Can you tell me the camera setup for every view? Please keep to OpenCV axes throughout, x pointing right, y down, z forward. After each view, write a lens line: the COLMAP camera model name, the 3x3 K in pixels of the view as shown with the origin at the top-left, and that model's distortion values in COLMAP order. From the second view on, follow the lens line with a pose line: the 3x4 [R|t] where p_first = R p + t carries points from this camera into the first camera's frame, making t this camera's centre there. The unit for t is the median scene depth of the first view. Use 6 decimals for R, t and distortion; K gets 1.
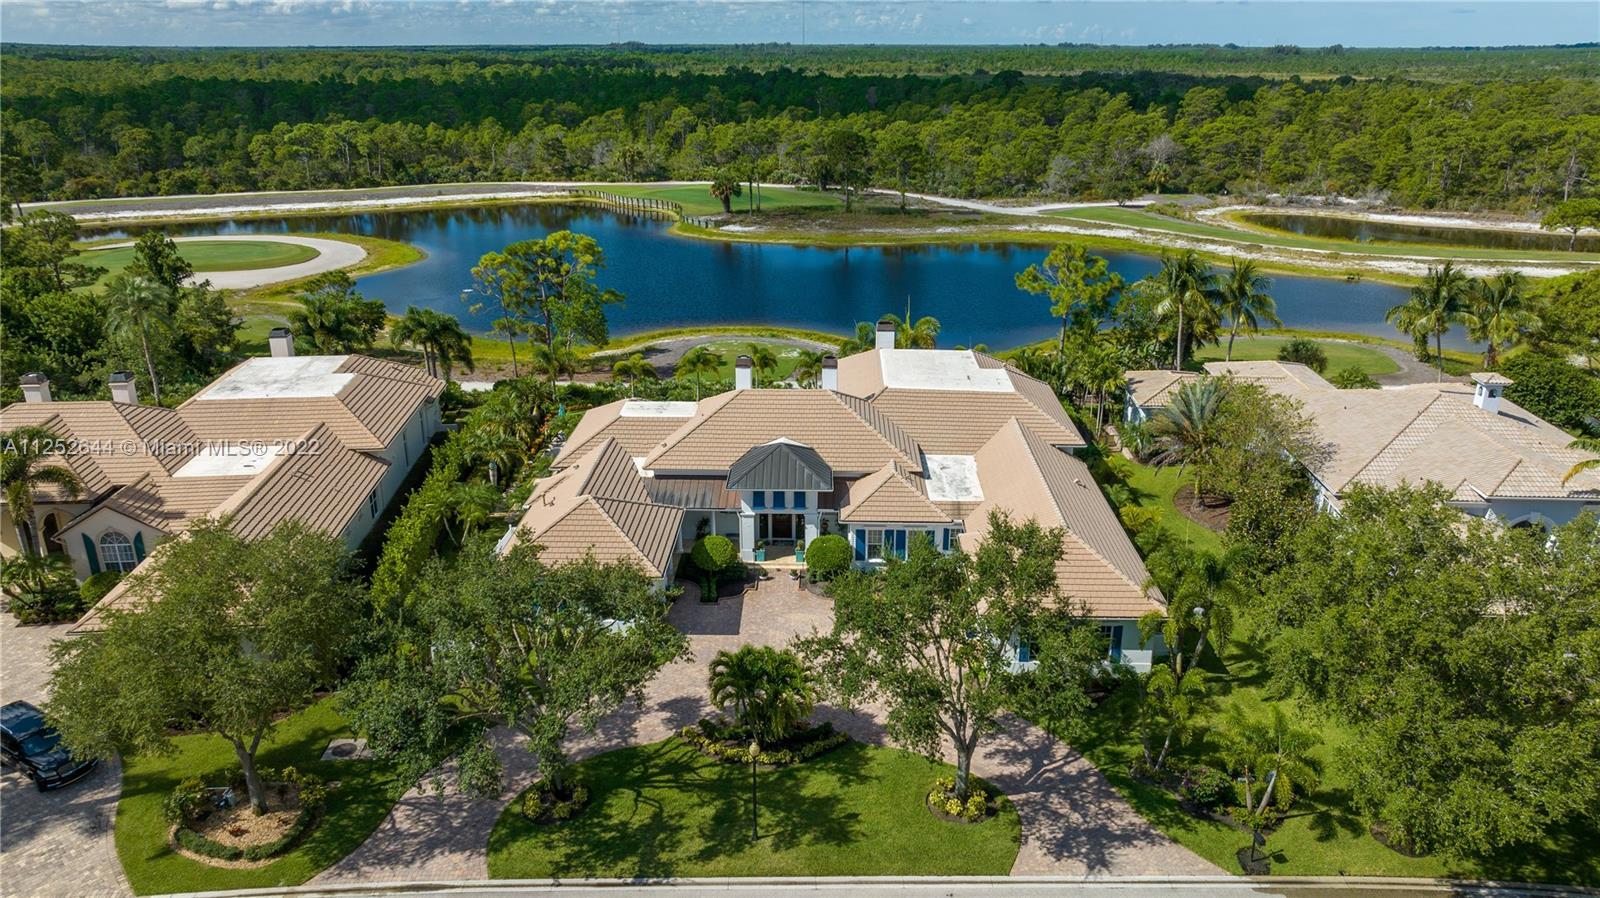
lens RADIAL K [[1115.3, 0, 794.9], [0, 1115.3, 446.5], [0, 0, 1]] dist [-0.007797, 0.010852]
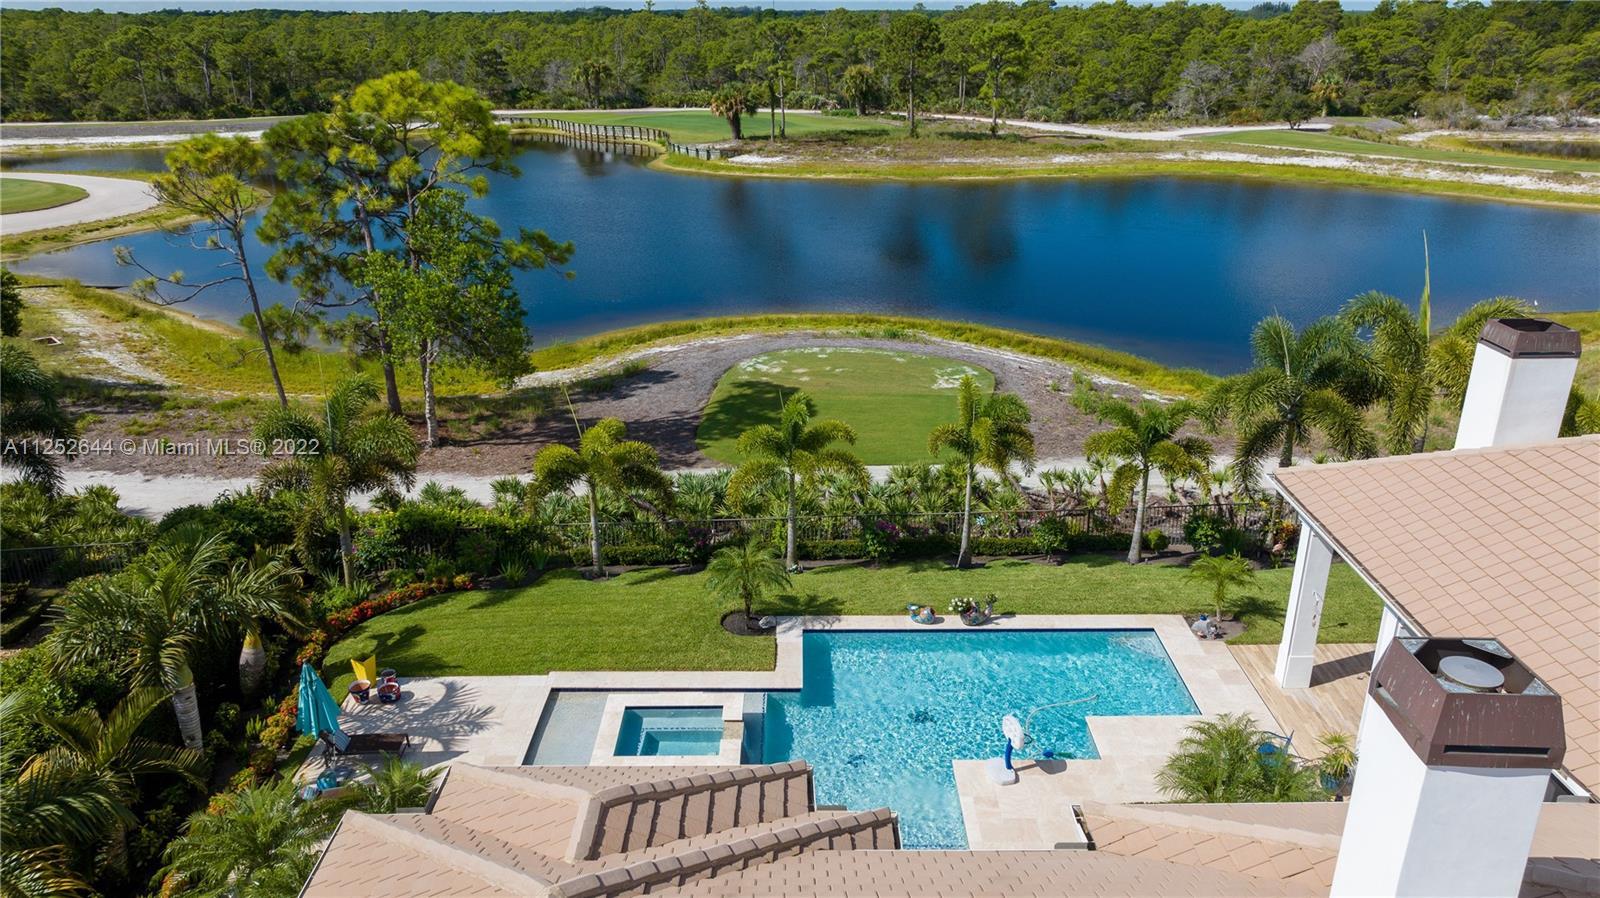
lens RADIAL K [[1115.3, 0, 803.2], [0, 1115.3, 453.6], [0, 0, 1]] dist [-0.007797, 0.010852]
pose [[0.999473, -0.014111, 0.029230, -0.073029], [0.013195, 0.999423, 0.031299, -0.064846], [-0.029655, -0.030897, 0.999083, 0.530509]]
